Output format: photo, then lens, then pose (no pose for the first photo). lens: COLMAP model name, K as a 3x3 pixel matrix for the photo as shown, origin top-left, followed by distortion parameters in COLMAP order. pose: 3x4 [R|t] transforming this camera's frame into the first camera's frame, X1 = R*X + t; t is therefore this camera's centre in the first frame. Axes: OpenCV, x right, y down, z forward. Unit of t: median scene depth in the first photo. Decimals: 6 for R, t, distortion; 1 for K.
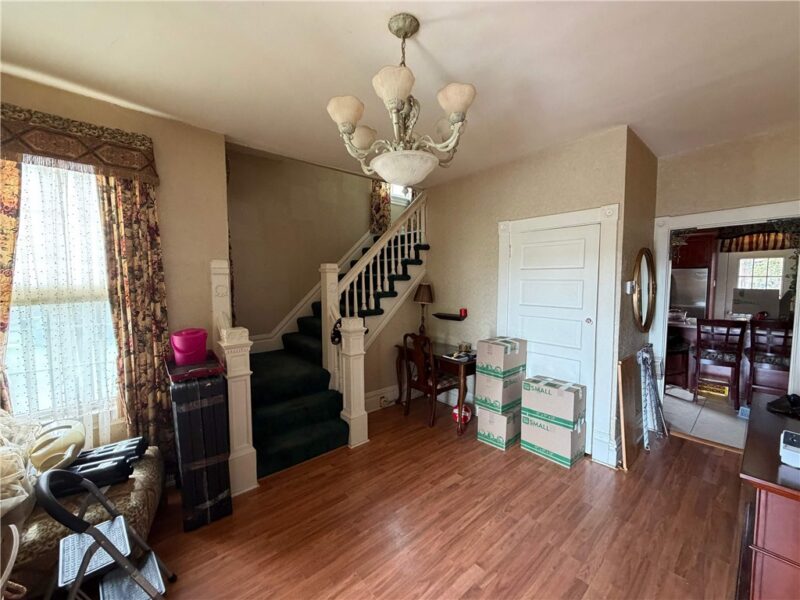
lens RADIAL K [[317.3, 0, 397.5], [0, 317.3, 300.0], [0, 0, 1]] dist [-0.000807, -0.000080]
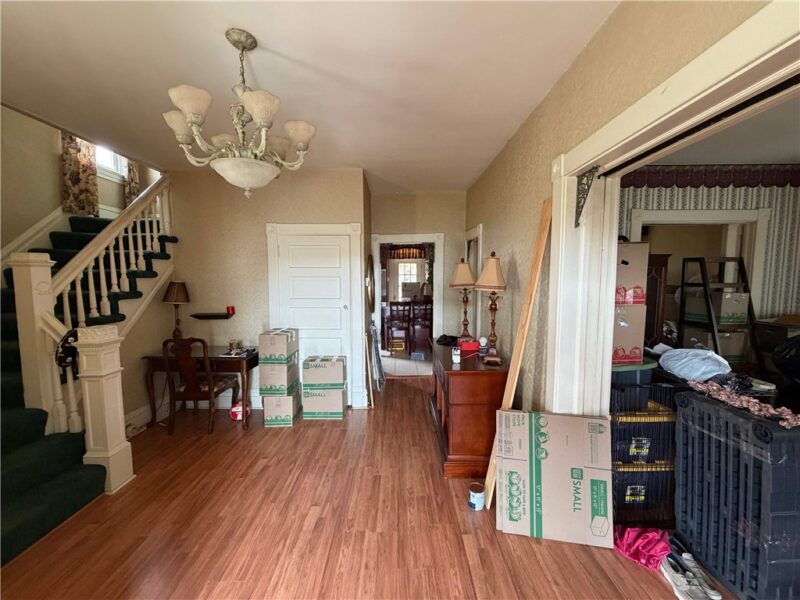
lens RADIAL K [[317.3, 0, 397.5], [0, 317.3, 300.0], [0, 0, 1]] dist [-0.000807, -0.000080]
pose [[0.652507, -0.056534, 0.755671, -0.224875], [0.051138, 0.998225, 0.030524, 0.005384], [-0.756055, 0.018727, 0.654240, -0.039063]]
